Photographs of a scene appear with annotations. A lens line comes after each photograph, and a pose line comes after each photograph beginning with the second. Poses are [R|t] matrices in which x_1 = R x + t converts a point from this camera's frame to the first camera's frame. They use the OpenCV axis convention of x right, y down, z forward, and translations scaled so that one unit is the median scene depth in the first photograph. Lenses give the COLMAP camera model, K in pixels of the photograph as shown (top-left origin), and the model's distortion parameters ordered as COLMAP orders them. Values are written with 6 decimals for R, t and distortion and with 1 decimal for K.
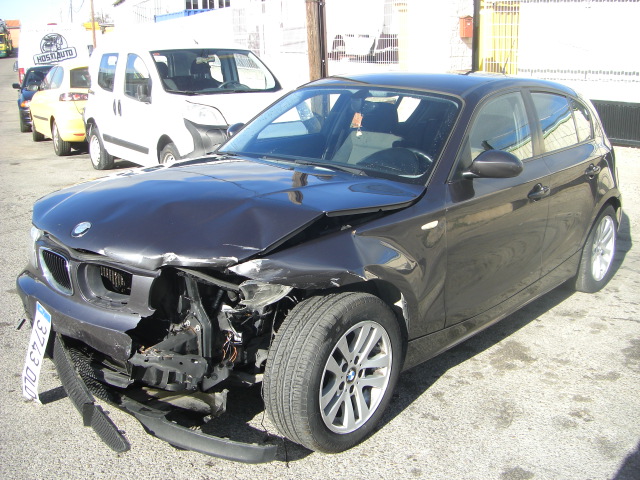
lens RADIAL K [[725.9, 0, 320.0], [0, 725.9, 240.0], [0, 0, 1]] dist [-0.194278, 0.157476]
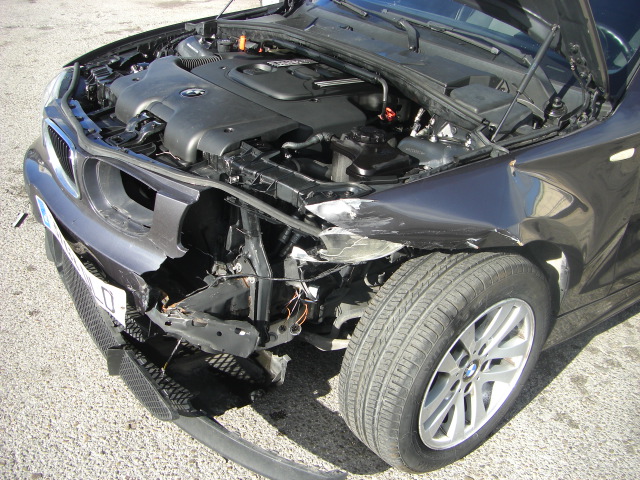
lens RADIAL K [[725.9, 0, 320.0], [0, 725.9, 240.0], [0, 0, 1]] dist [-0.194278, 0.157476]
pose [[0.982873, 0.141533, -0.118021, -0.034515], [-0.110649, 0.965379, 0.236220, -0.073972], [0.147368, -0.219115, 0.964506, 0.371155]]
